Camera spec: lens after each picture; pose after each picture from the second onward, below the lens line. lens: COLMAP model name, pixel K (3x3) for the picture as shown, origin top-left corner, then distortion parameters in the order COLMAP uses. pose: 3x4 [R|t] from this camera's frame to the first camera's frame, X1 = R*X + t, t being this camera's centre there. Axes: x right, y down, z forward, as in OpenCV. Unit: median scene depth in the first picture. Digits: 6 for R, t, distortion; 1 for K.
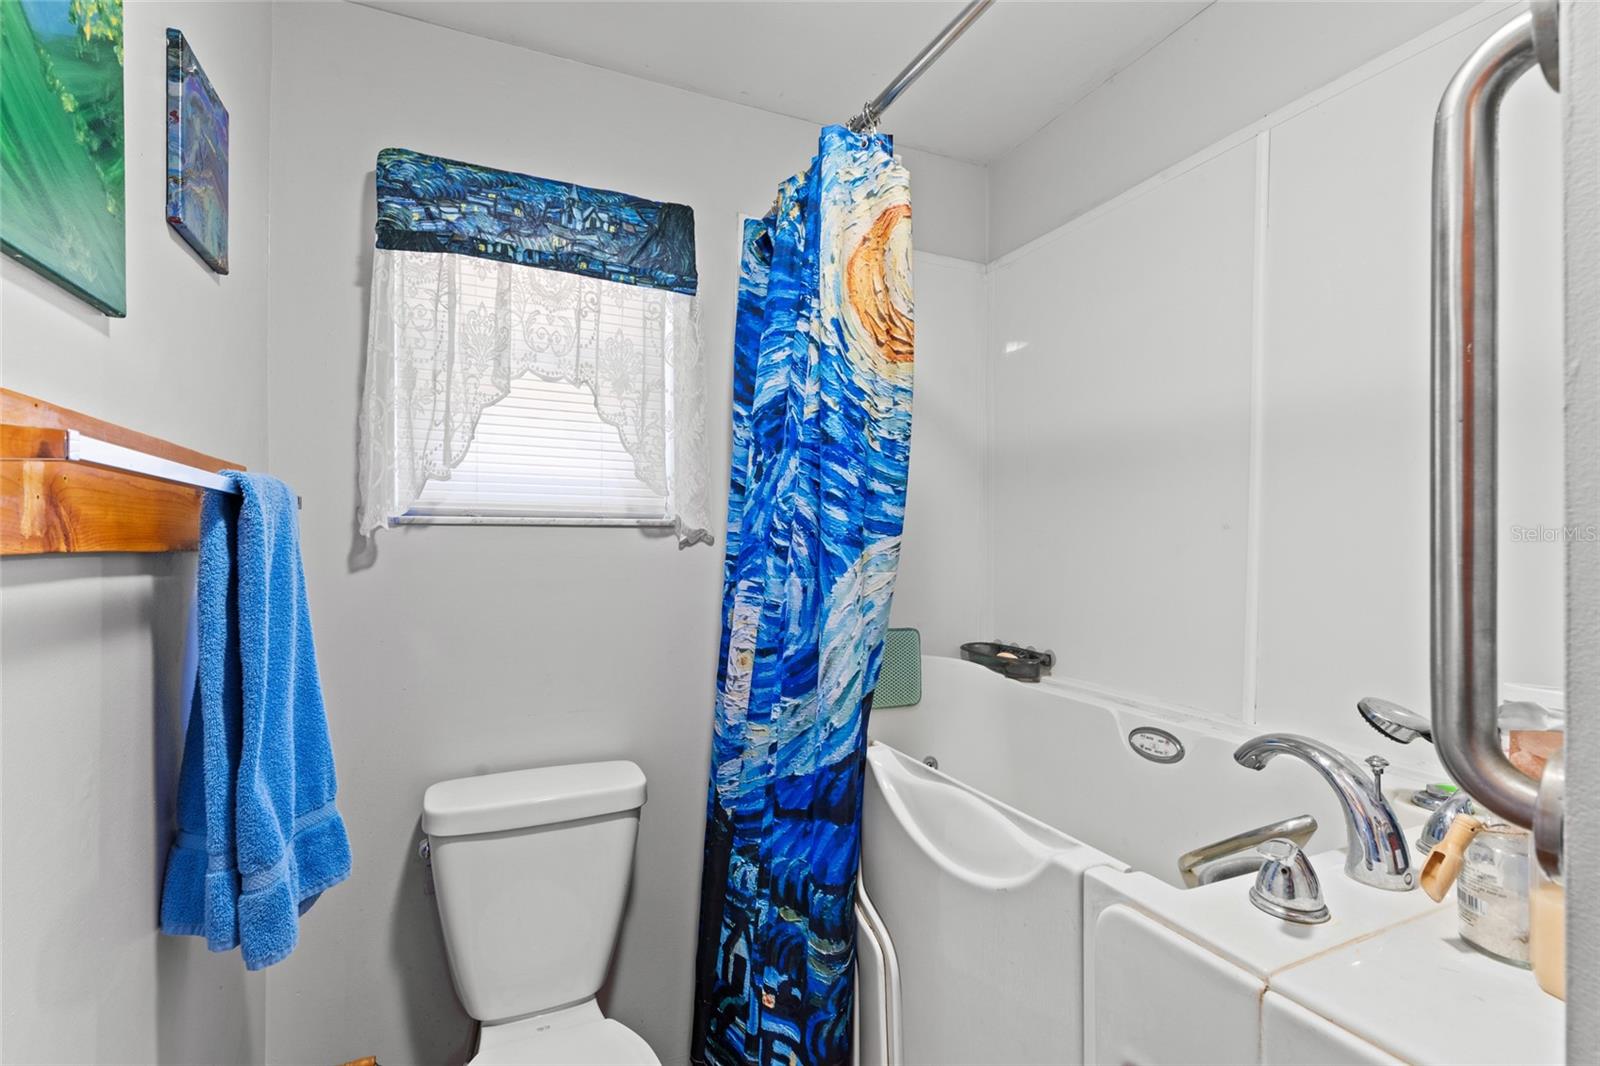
lens RADIAL K [[727.1, 0, 806.5], [0, 727.1, 541.8], [0, 0, 1]] dist [0.010761, -0.001025]
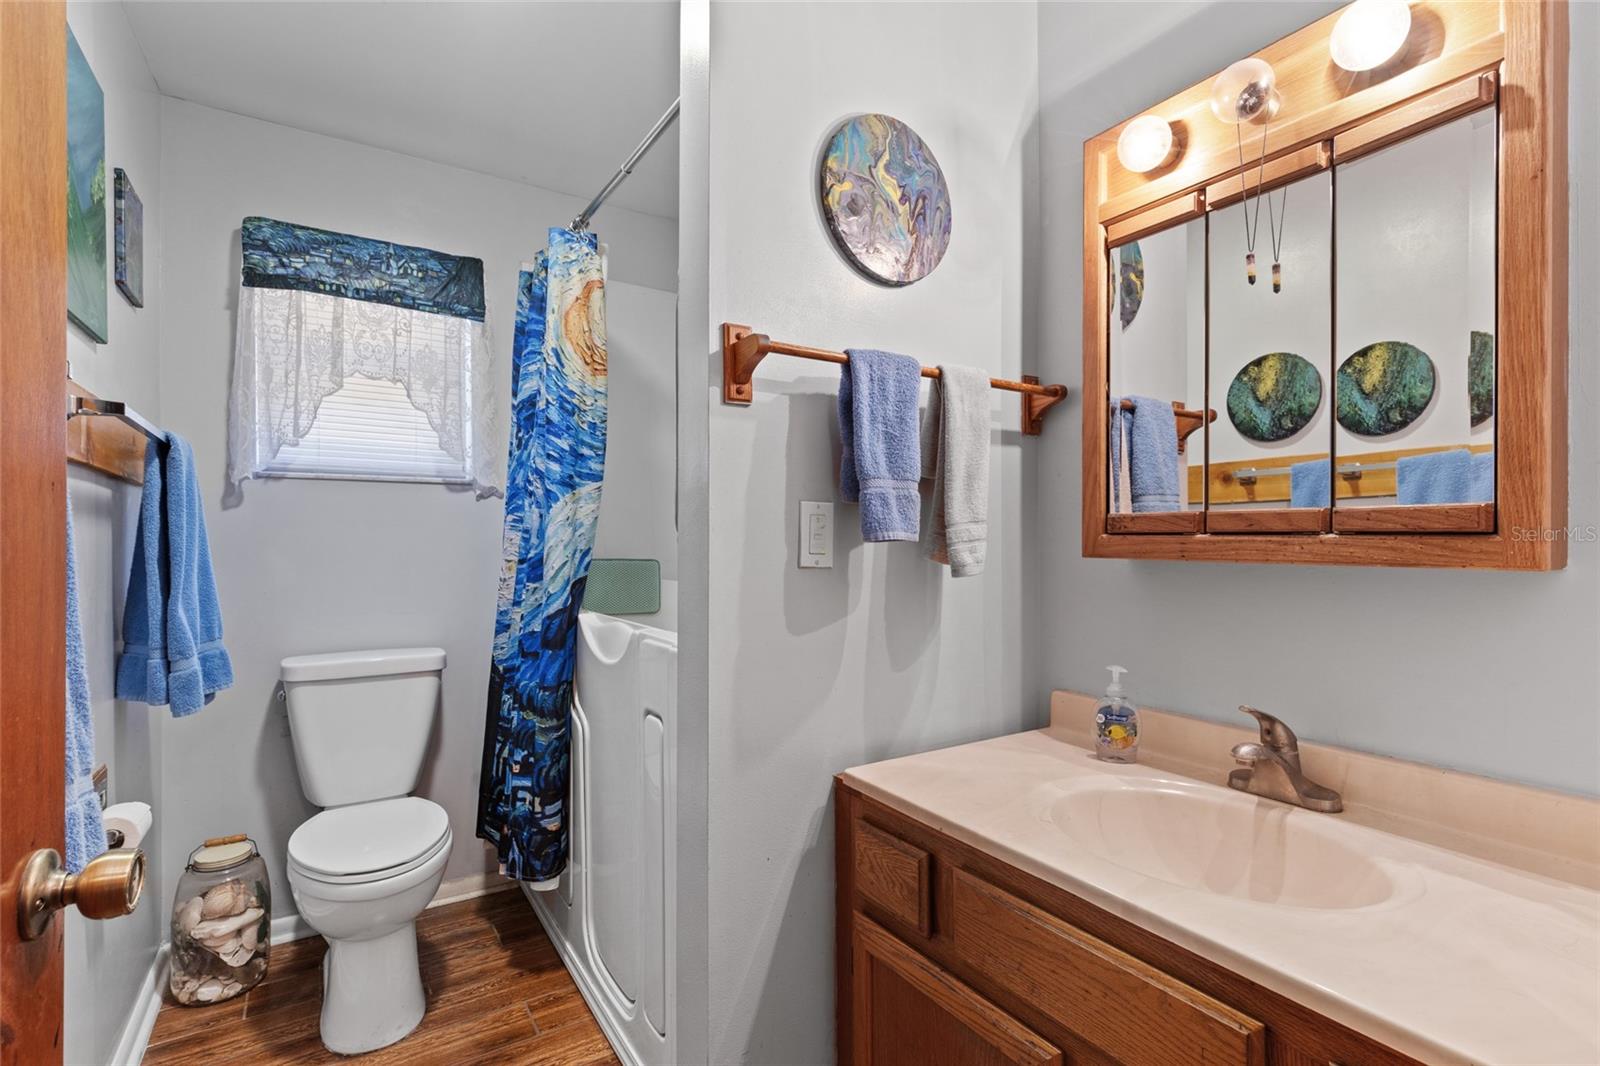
lens RADIAL K [[727.1, 0, 793.3], [0, 727.1, 540.2], [0, 0, 1]] dist [0.010761, -0.001025]
pose [[0.990102, -0.004488, 0.140280, 0.299174], [0.004115, 0.999987, 0.002948, 0.108791], [-0.140292, -0.002342, 0.990107, -0.615546]]
